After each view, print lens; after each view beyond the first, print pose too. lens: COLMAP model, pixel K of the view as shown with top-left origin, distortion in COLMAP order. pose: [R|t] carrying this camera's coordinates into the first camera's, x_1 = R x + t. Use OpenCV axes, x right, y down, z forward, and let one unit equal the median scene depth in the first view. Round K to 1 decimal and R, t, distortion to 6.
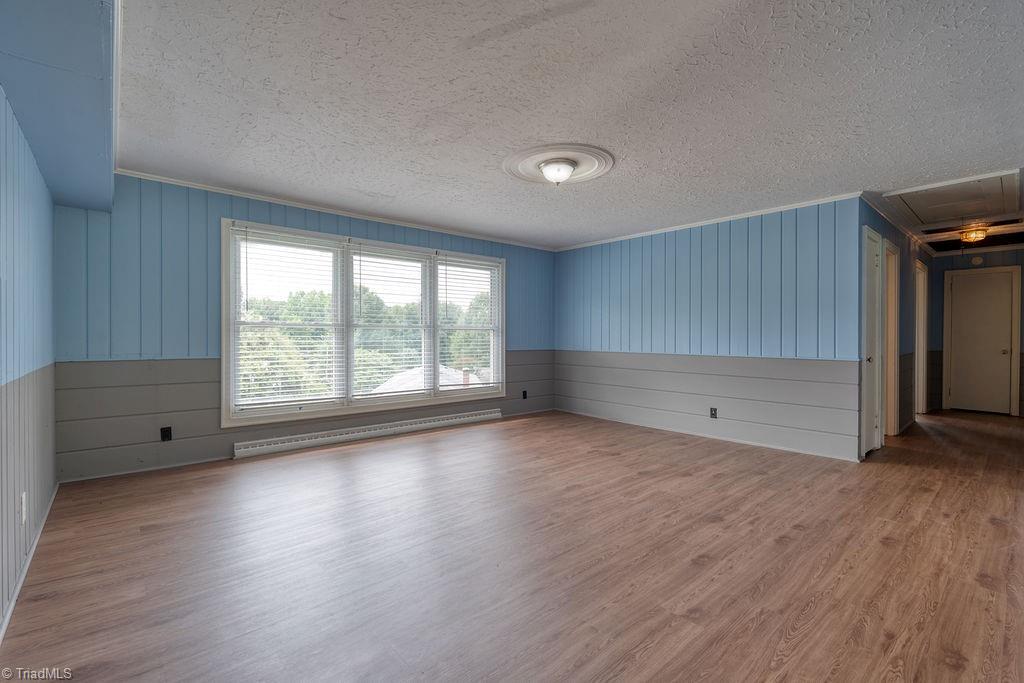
lens RADIAL K [[451.0, 0, 501.6], [0, 451.0, 333.7], [0, 0, 1]] dist [-0.000494, -0.000310]
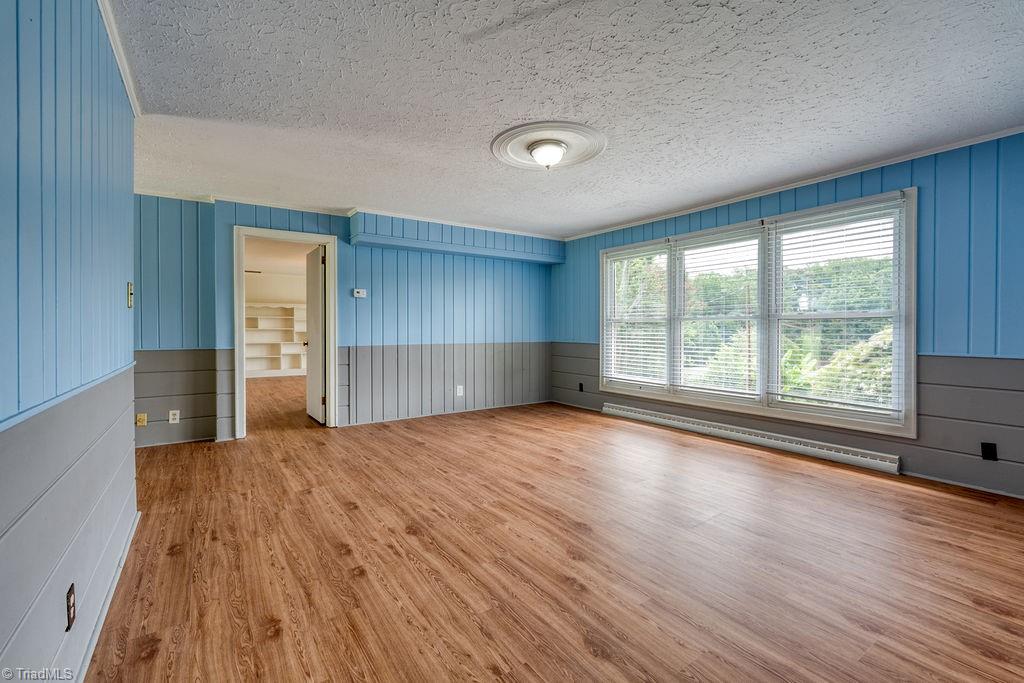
lens RADIAL K [[451.0, 0, 516.9], [0, 451.0, 338.0], [0, 0, 1]] dist [-0.000494, -0.000310]
pose [[-0.097895, 0.016465, -0.995060, 1.293249], [0.005765, 0.999856, 0.015977, 0.011291], [0.995180, -0.004172, -0.097976, 1.244130]]
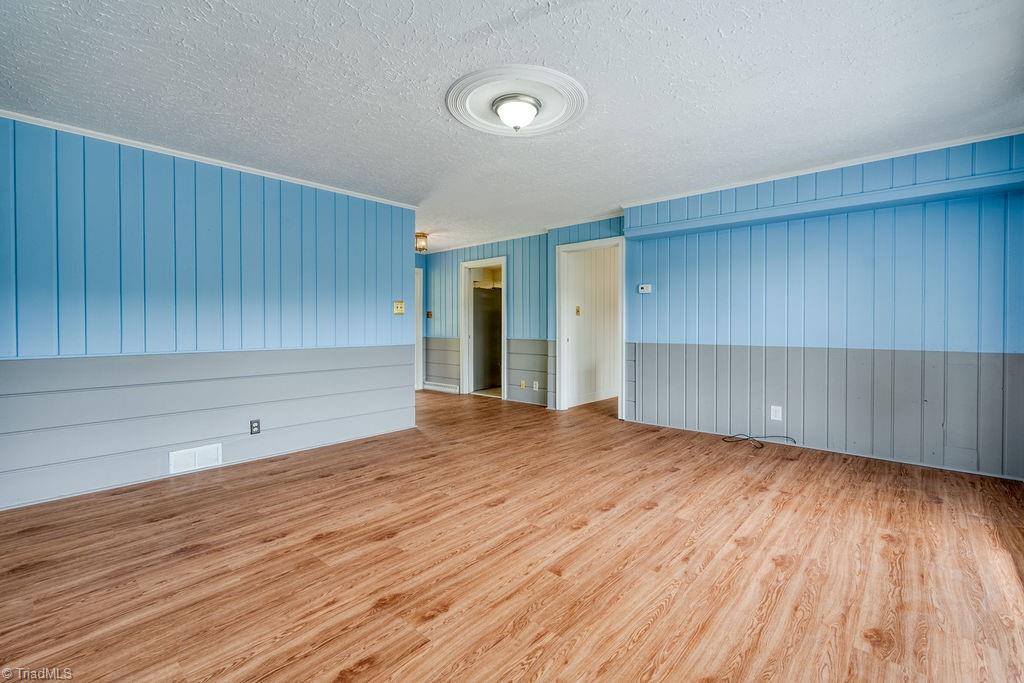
lens RADIAL K [[451.0, 0, 511.1], [0, 451.0, 340.3], [0, 0, 1]] dist [-0.000494, -0.000310]
pose [[-0.990891, 0.002749, -0.134636, 0.286065], [-0.001324, 0.999545, 0.030150, 0.005549], [0.134657, 0.030053, -0.990436, 2.139846]]
